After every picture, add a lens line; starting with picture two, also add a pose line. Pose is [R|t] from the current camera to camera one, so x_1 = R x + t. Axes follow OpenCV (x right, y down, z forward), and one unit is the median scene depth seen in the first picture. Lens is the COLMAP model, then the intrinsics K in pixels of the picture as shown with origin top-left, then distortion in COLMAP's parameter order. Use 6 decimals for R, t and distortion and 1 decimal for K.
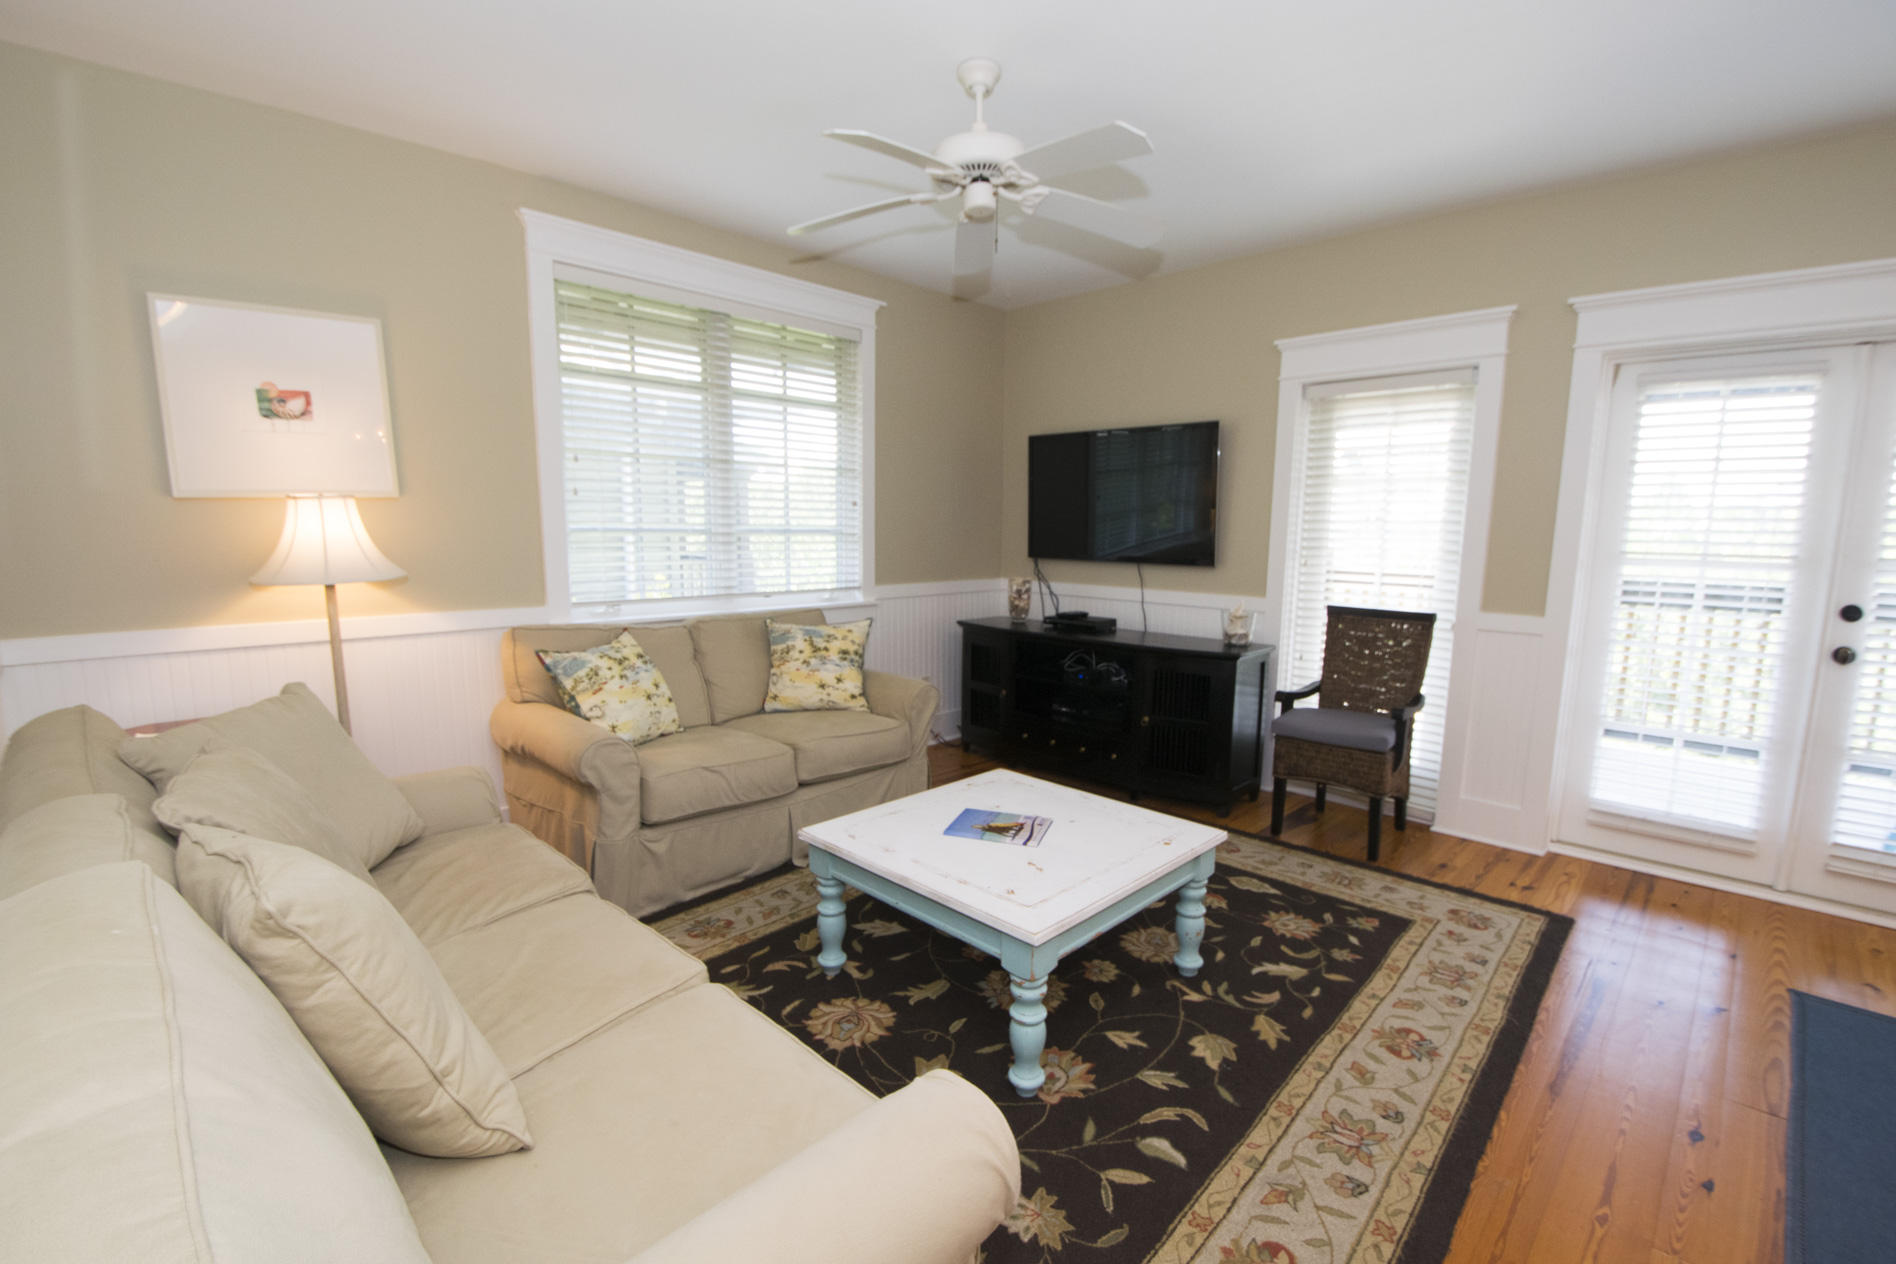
lens RADIAL K [[830.5, 0, 960.8], [0, 830.5, 646.6], [0, 0, 1]] dist [0.007691, -0.016936]
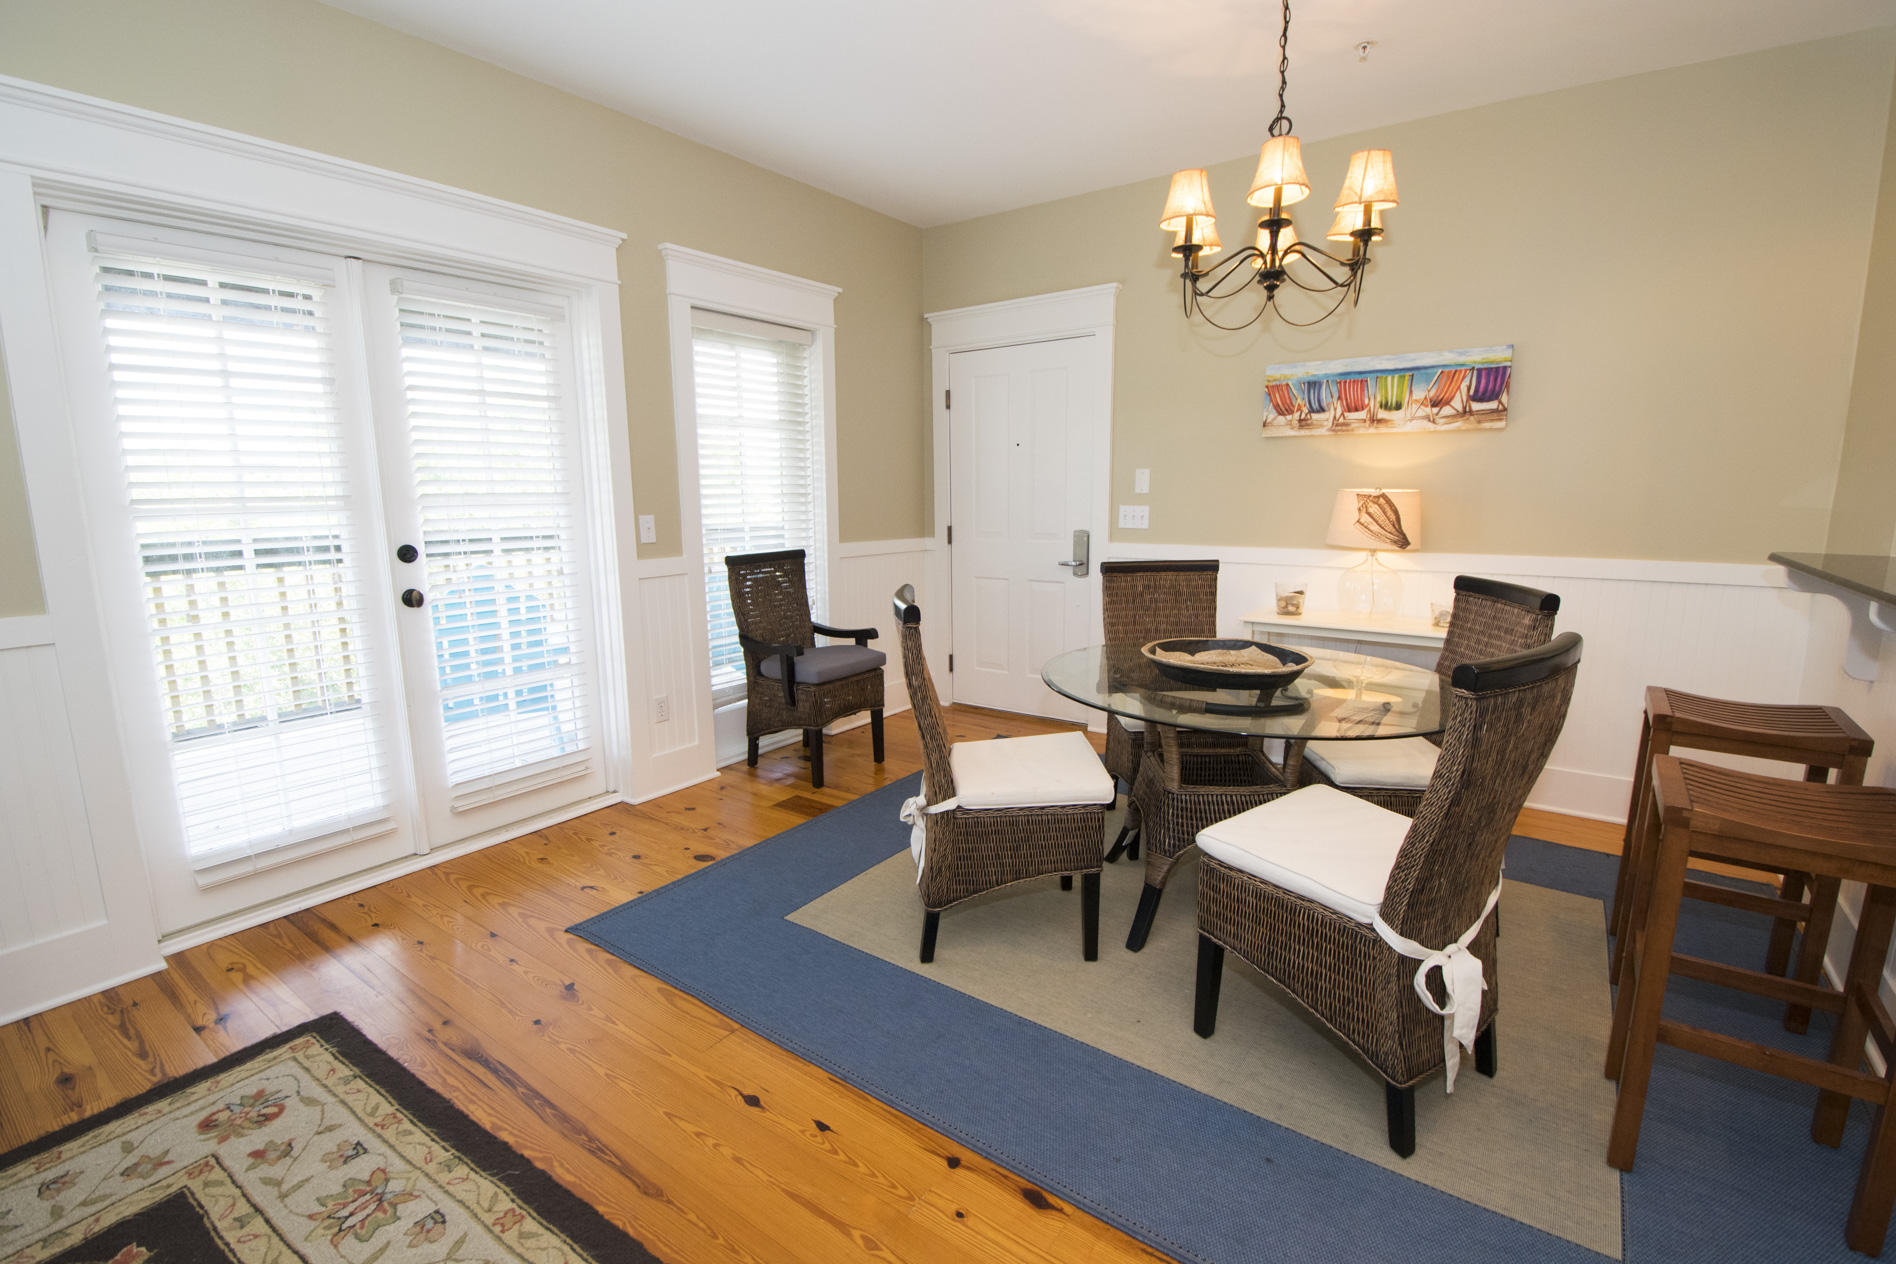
lens RADIAL K [[838.4, 0, 955.0], [0, 838.4, 644.3], [0, 0, 1]] dist [0.015514, -0.024373]
pose [[-0.159609, -0.190557, 0.968614, 0.014669], [0.149838, 0.965148, 0.214565, -0.052746], [-0.975743, 0.179382, -0.125494, 0.517469]]
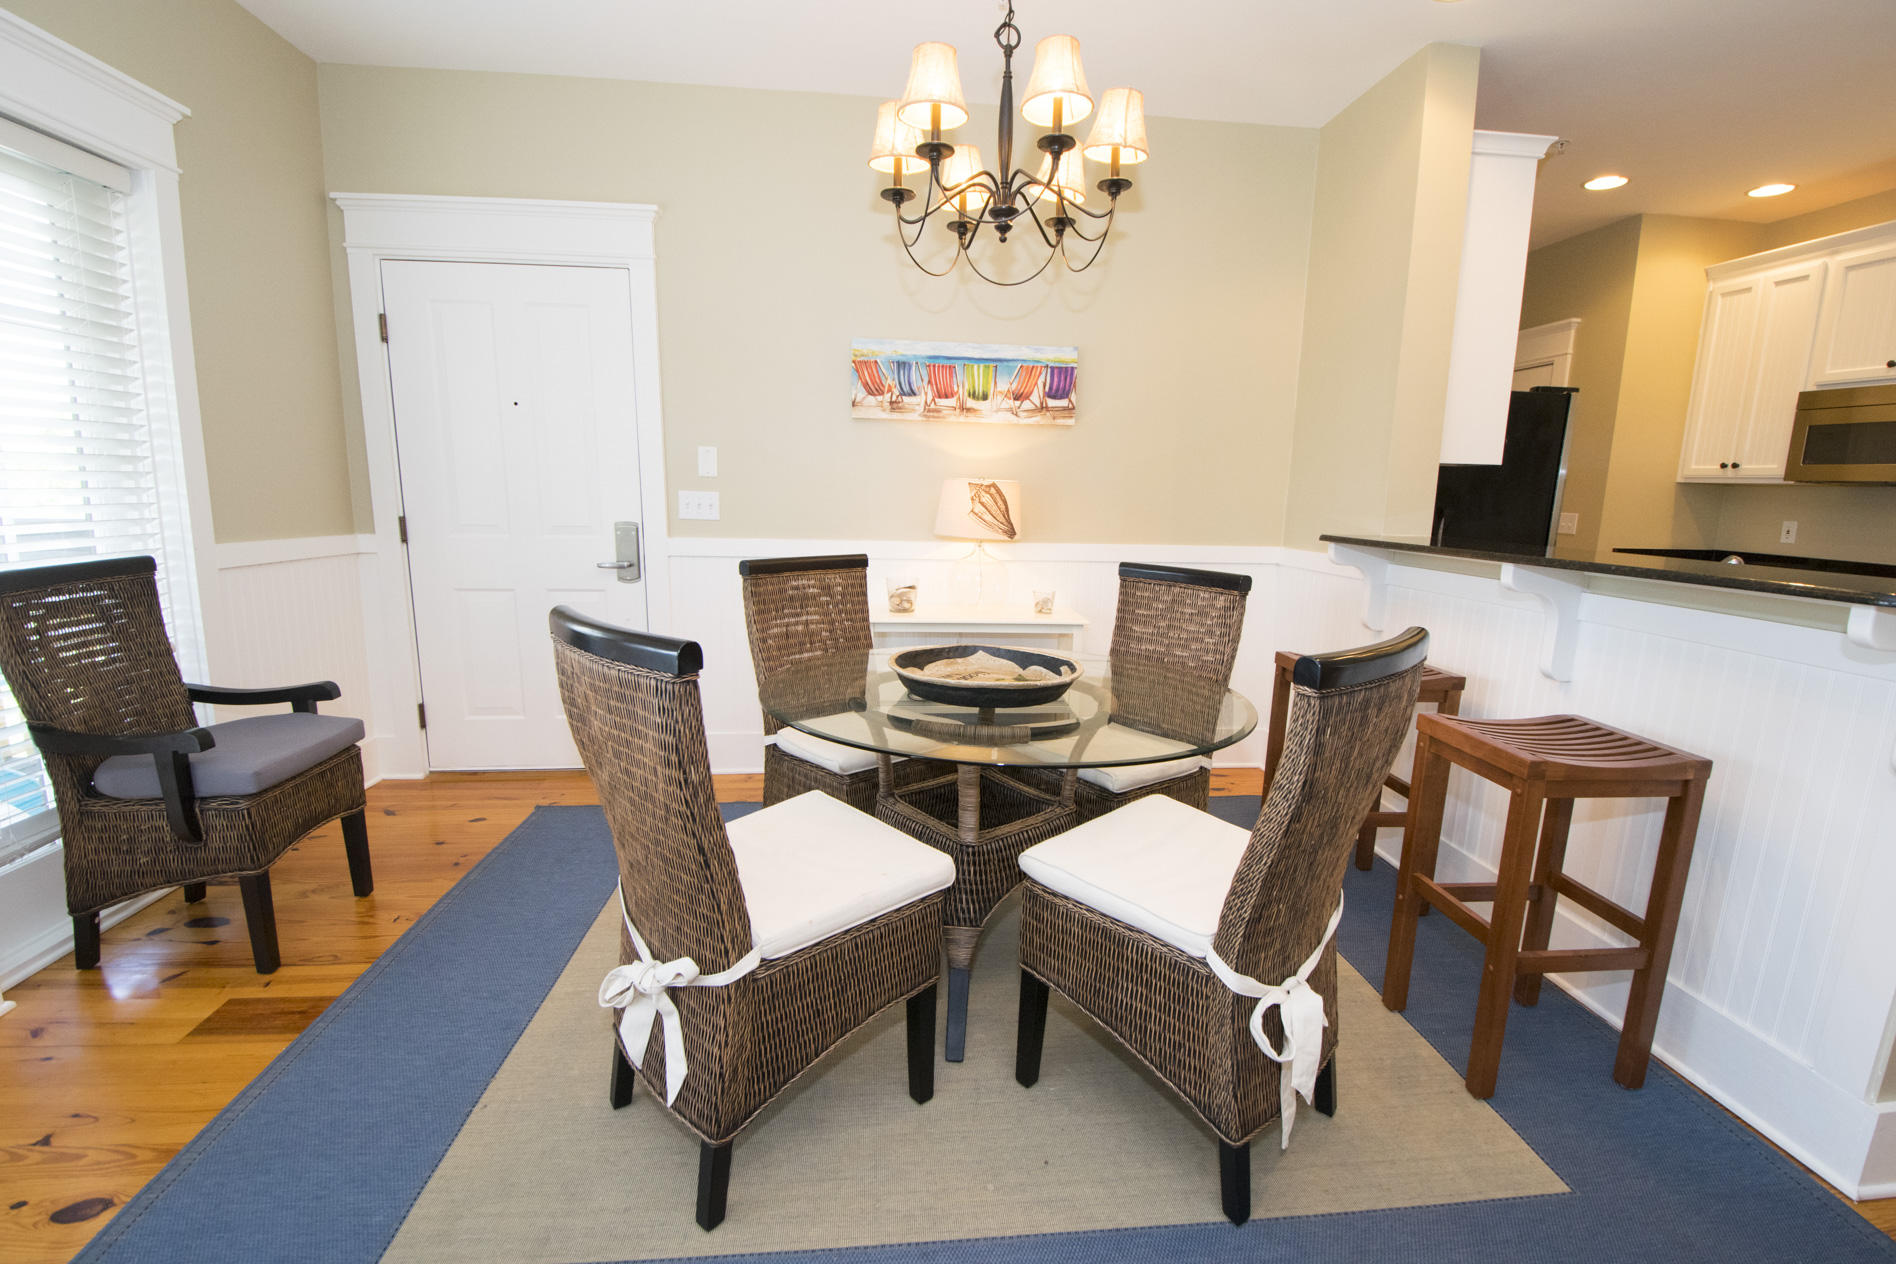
lens RADIAL K [[830.5, 0, 960.8], [0, 830.5, 646.6], [0, 0, 1]] dist [0.007691, -0.016936]
pose [[-0.773307, -0.143684, 0.617537, 0.382542], [0.061321, 0.952468, 0.298403, -0.044427], [-0.631060, 0.268625, -0.727739, 0.666962]]
